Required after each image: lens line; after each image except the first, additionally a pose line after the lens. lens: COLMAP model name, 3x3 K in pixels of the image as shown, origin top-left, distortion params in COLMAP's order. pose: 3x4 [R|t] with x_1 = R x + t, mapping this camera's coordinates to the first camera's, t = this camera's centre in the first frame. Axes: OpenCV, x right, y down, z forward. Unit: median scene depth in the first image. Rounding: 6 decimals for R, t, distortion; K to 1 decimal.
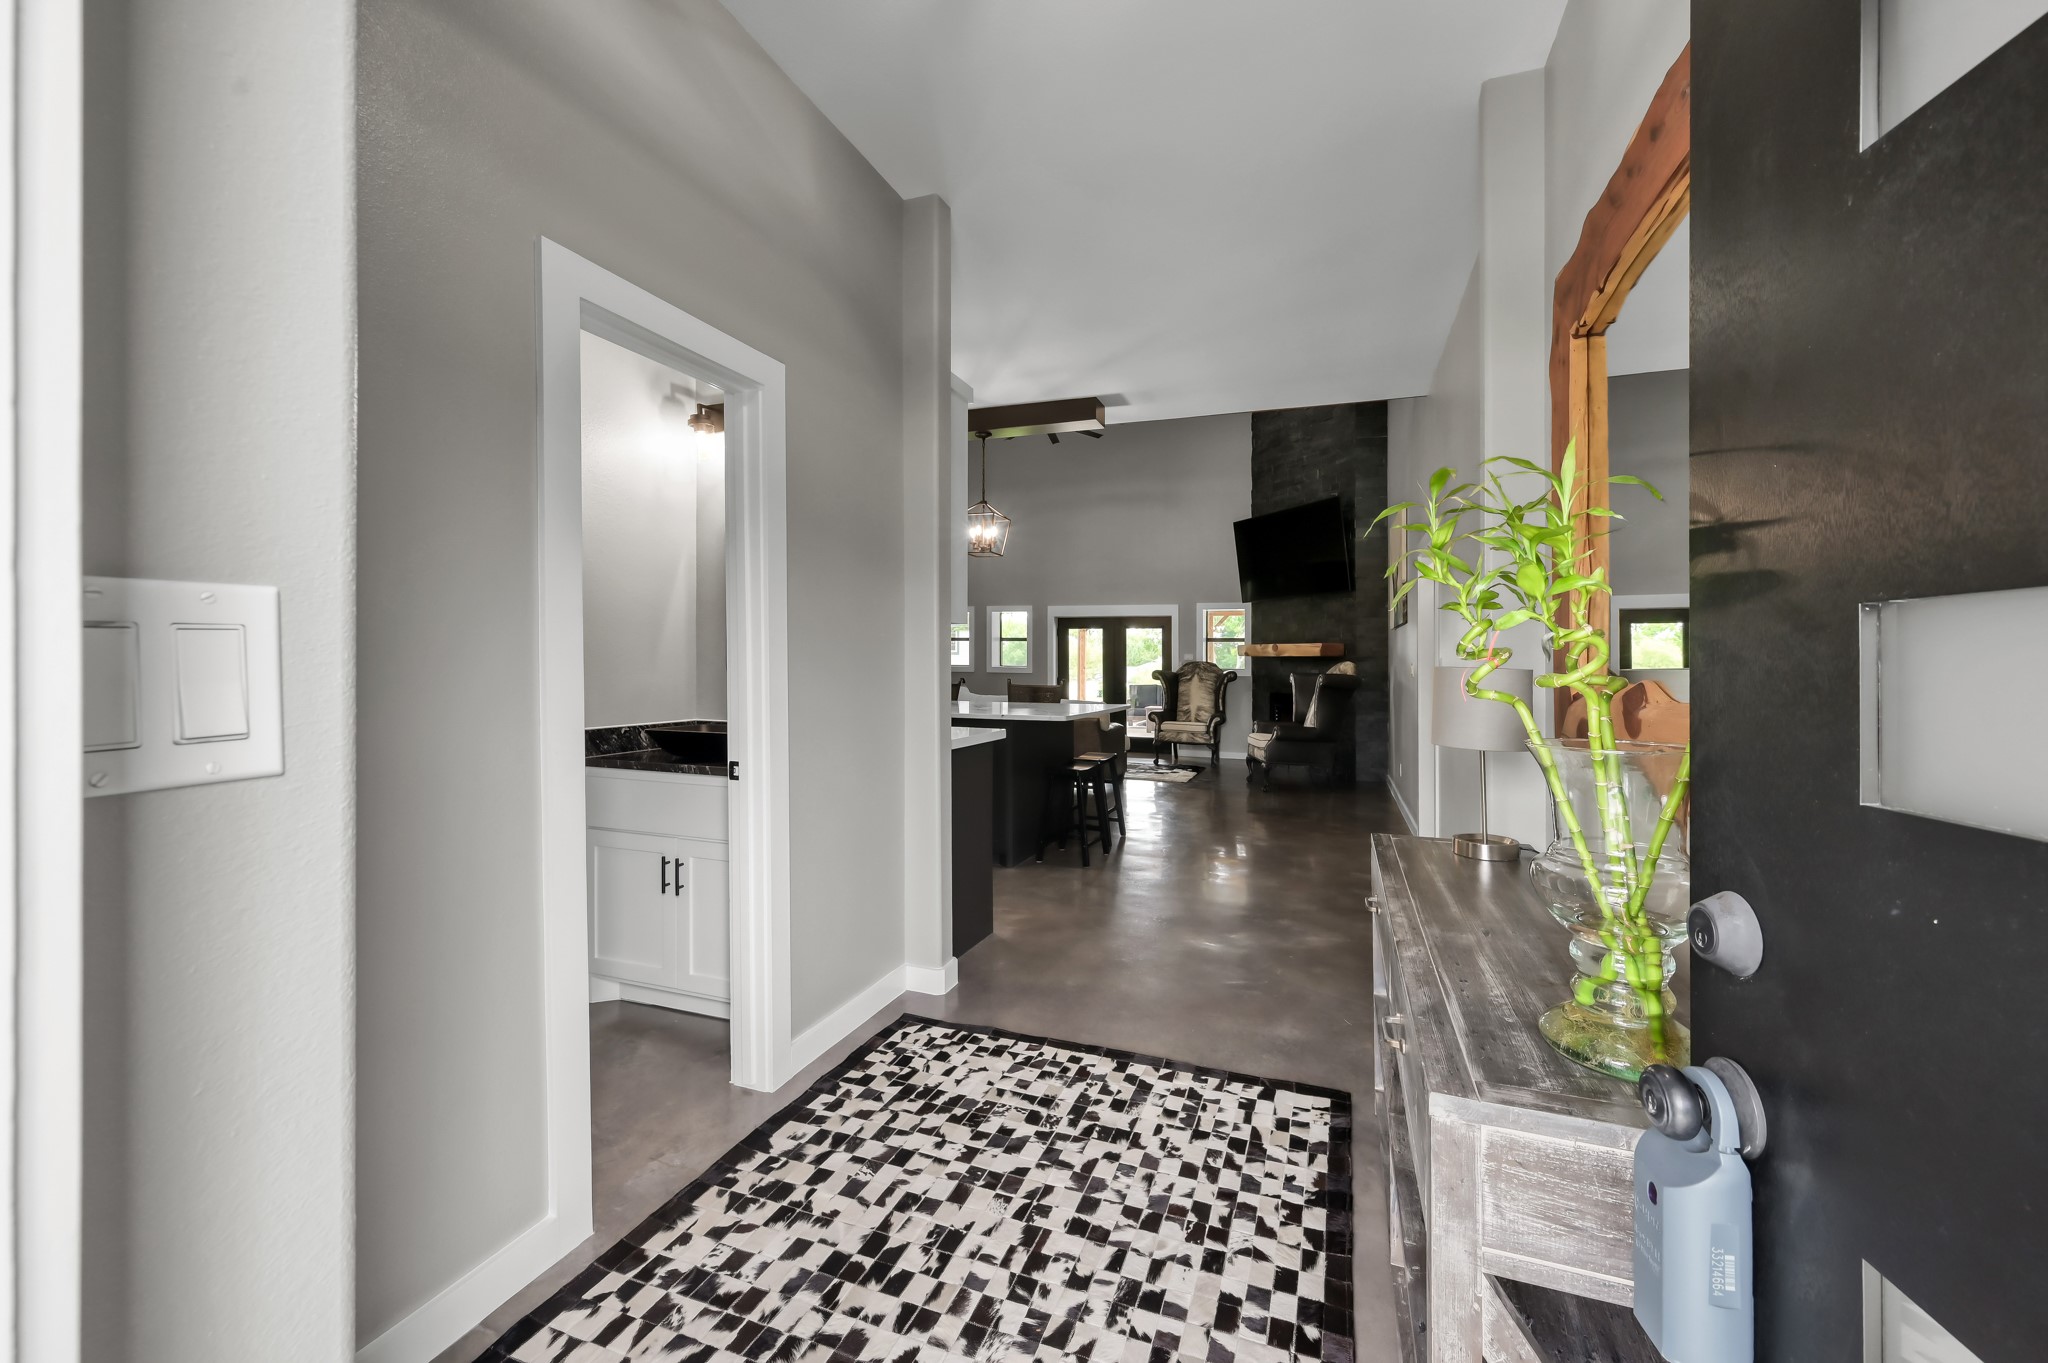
lens RADIAL K [[816.1, 0, 1032.4], [0, 816.1, 673.4], [0, 0, 1]] dist [-0.002202, 0.000751]
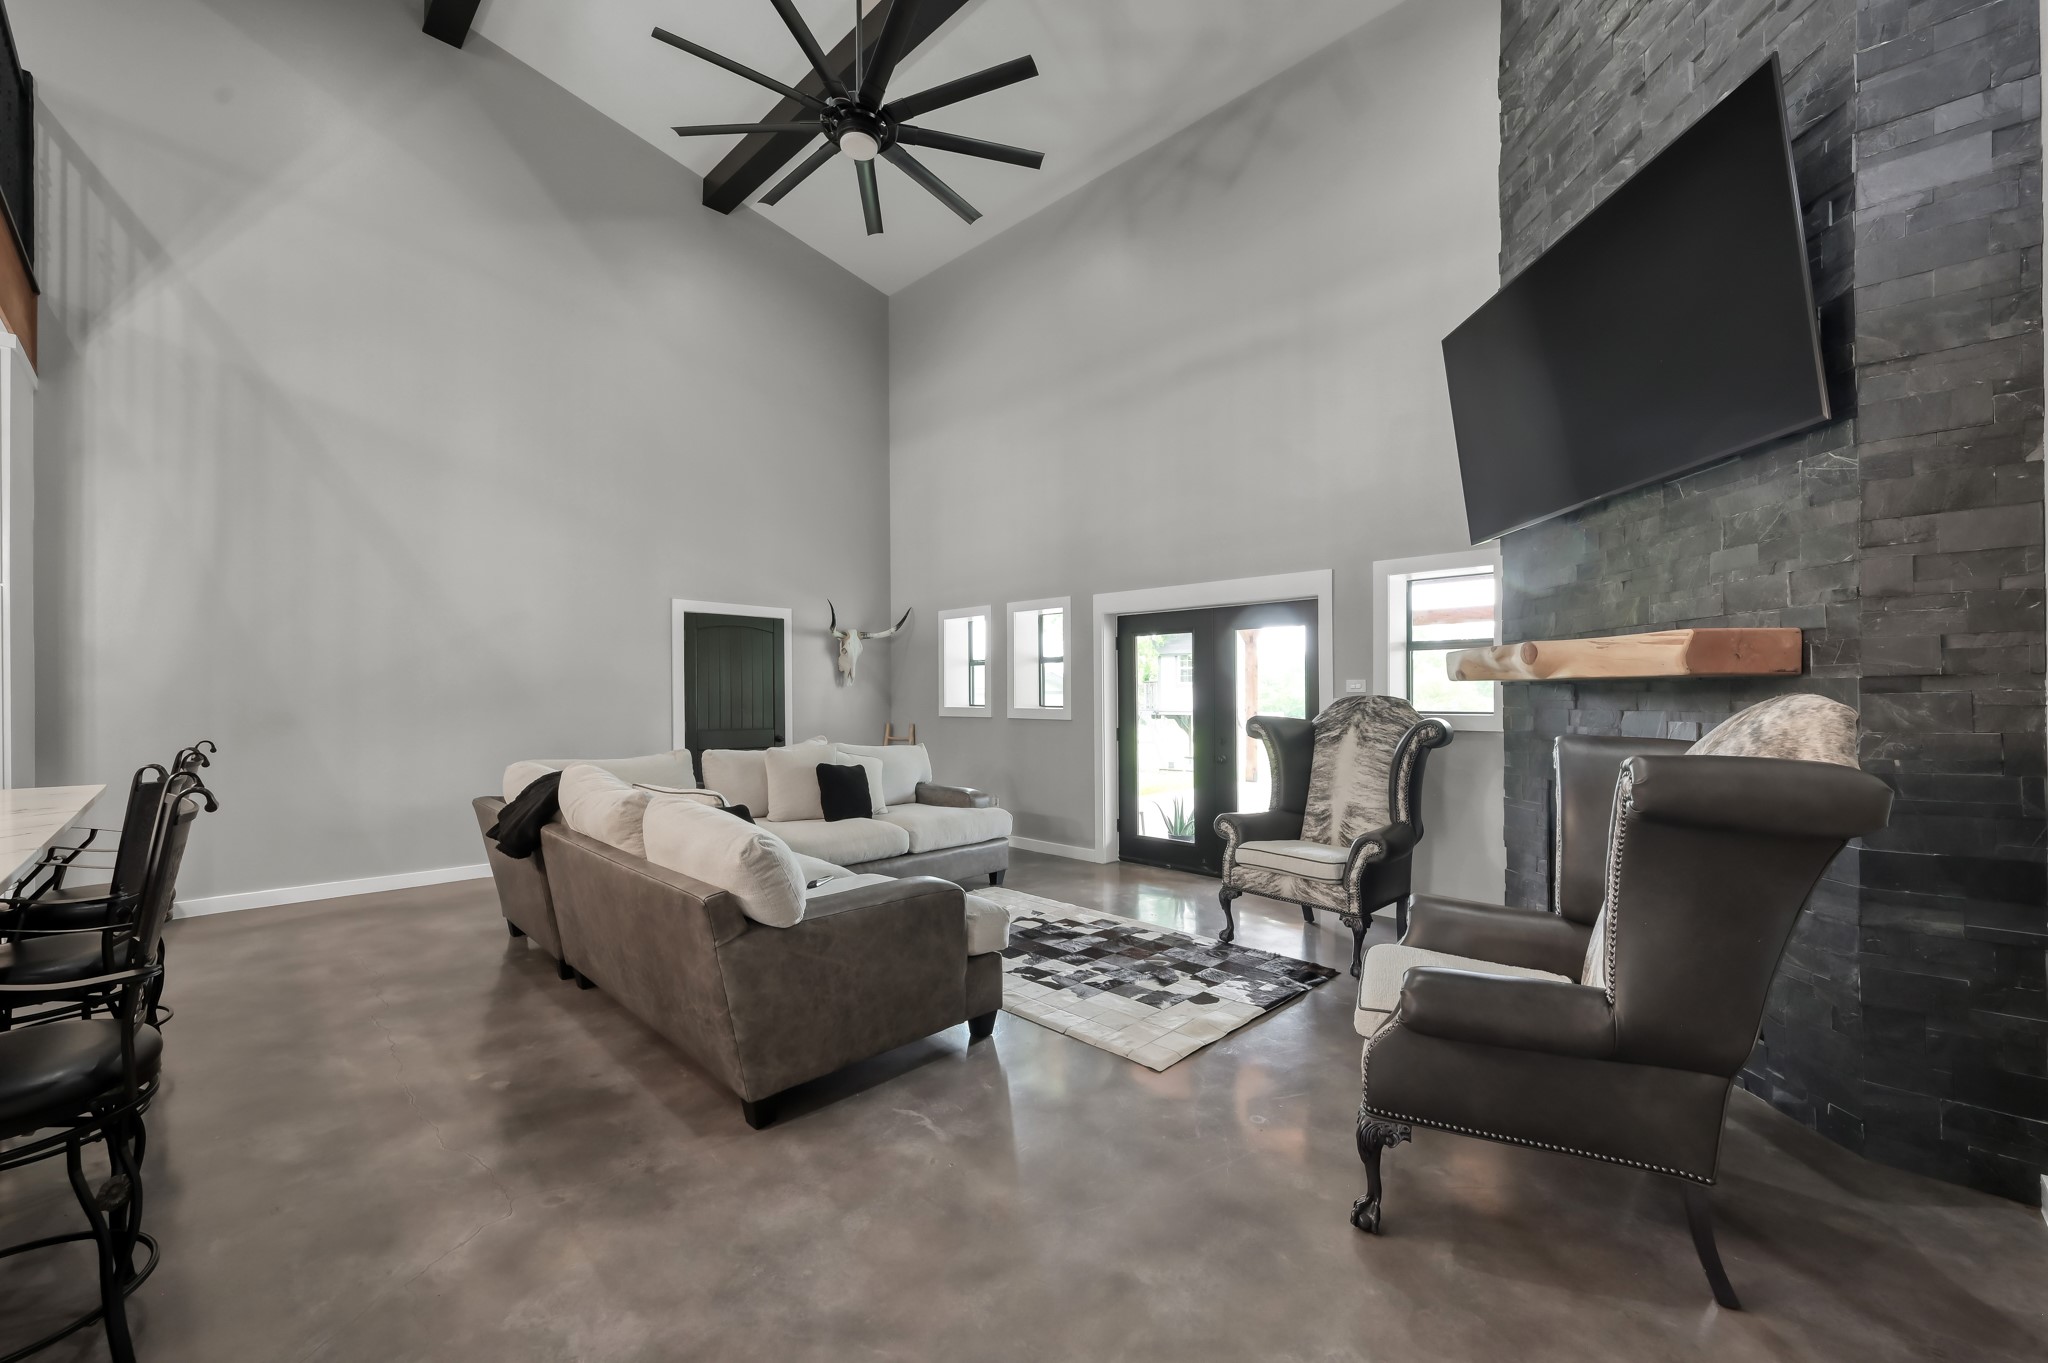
lens RADIAL K [[816.1, 0, 1021.5], [0, 816.1, 694.1], [0, 0, 1]] dist [-0.002202, 0.000751]
pose [[0.910827, -0.007234, -0.412725, 0.824650], [0.001237, 0.999890, -0.014795, -0.035173], [0.412786, 0.012965, 0.910736, 2.069946]]
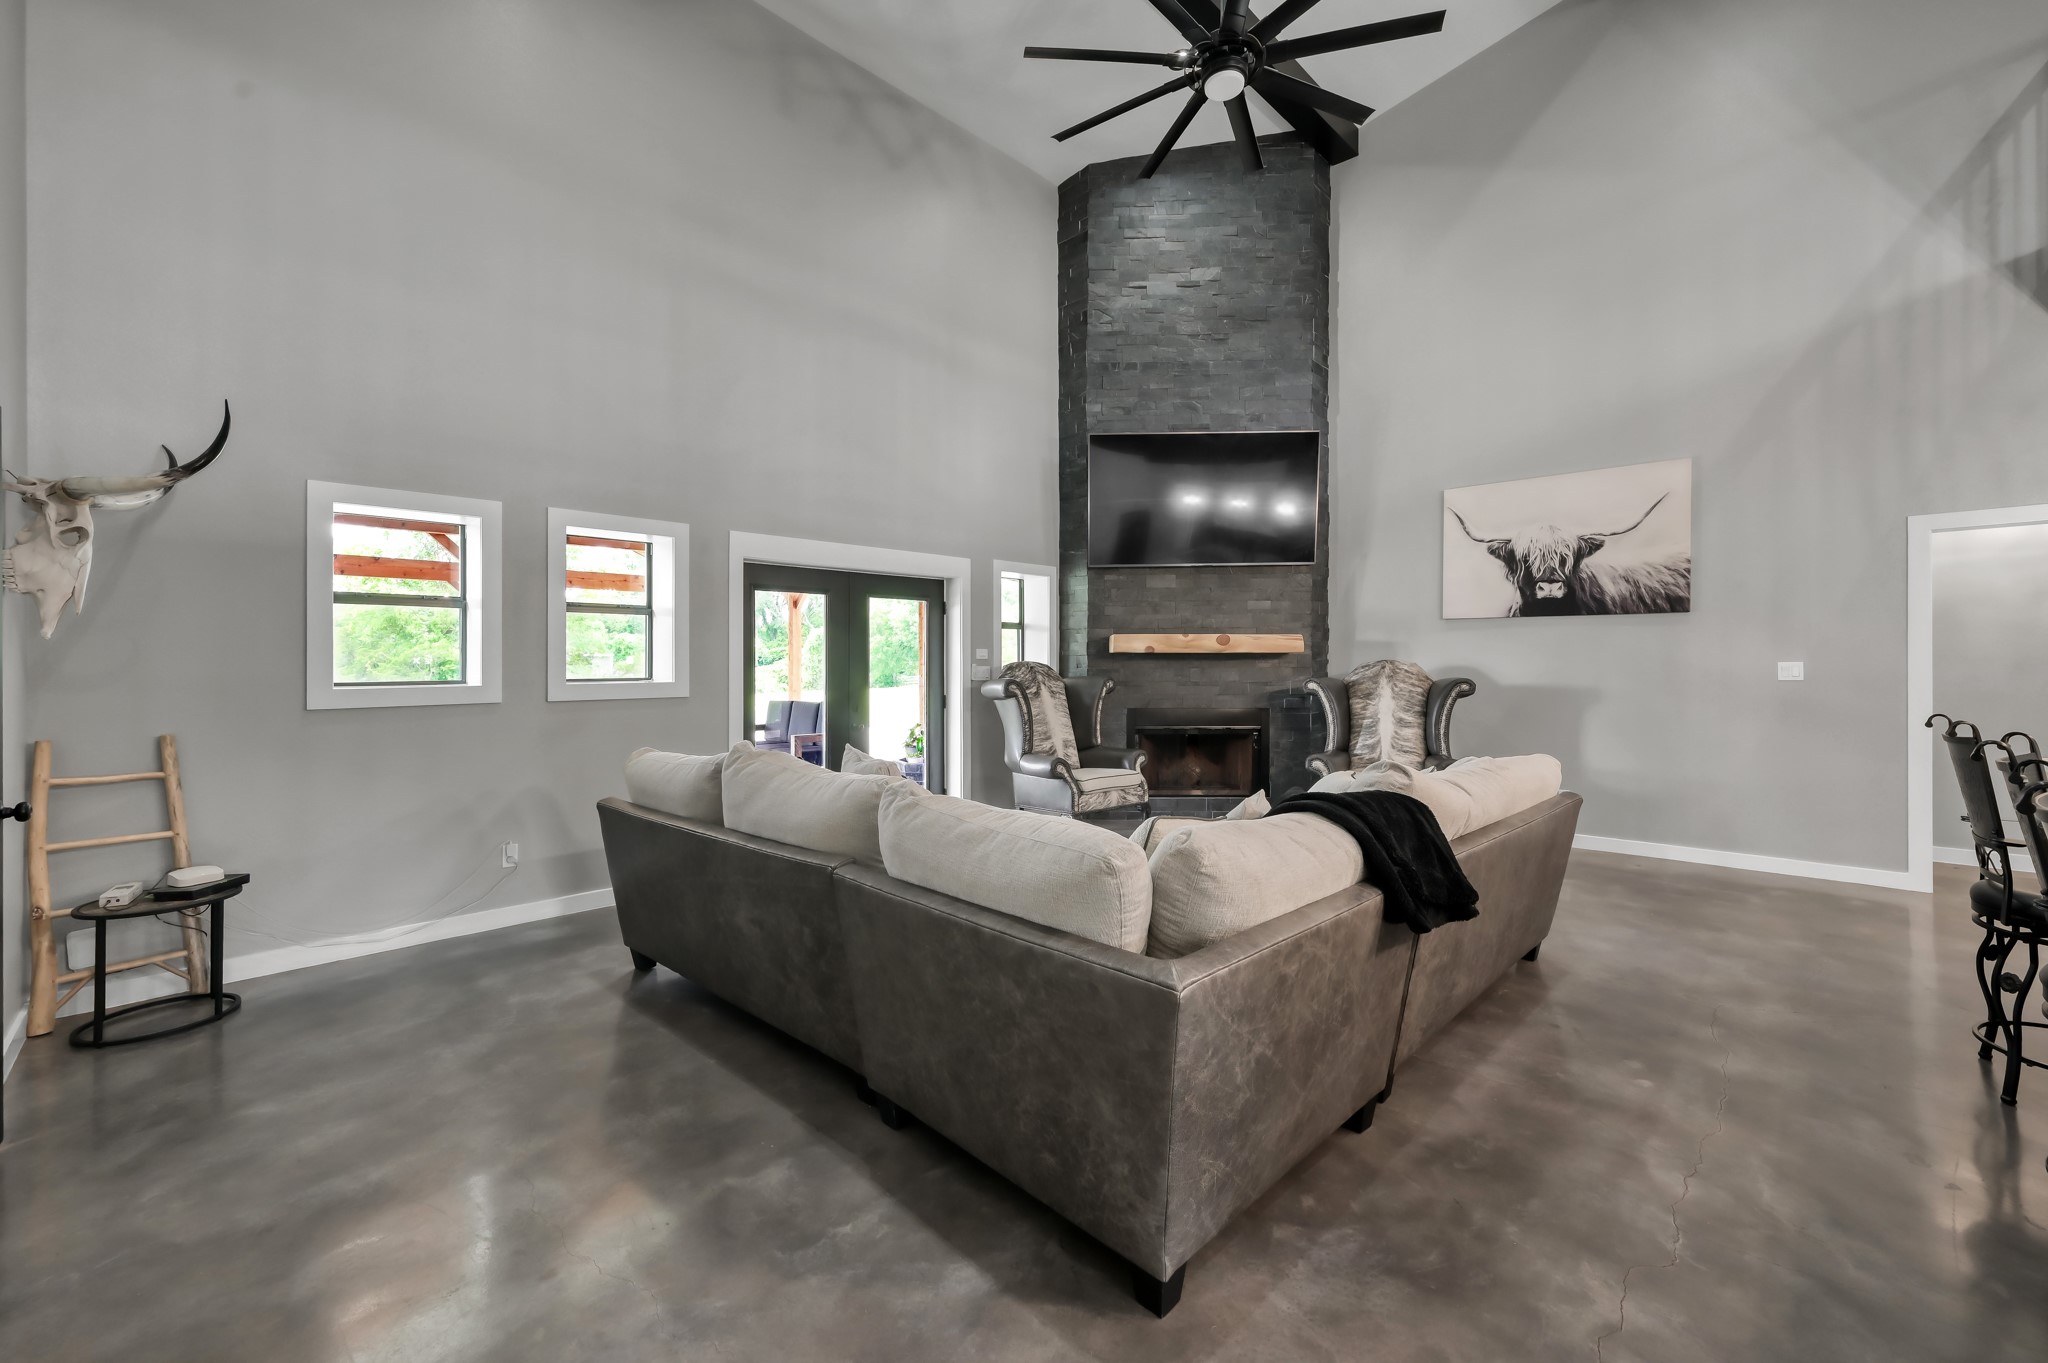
lens RADIAL K [[816.1, 0, 1025.4], [0, 816.1, 666.8], [0, 0, 1]] dist [-0.002202, 0.000751]
pose [[0.414539, -0.015798, 0.909895, -1.240641], [0.016367, 0.999817, 0.009903, -0.063436], [-0.909884, 0.010787, 0.414721, 2.929473]]
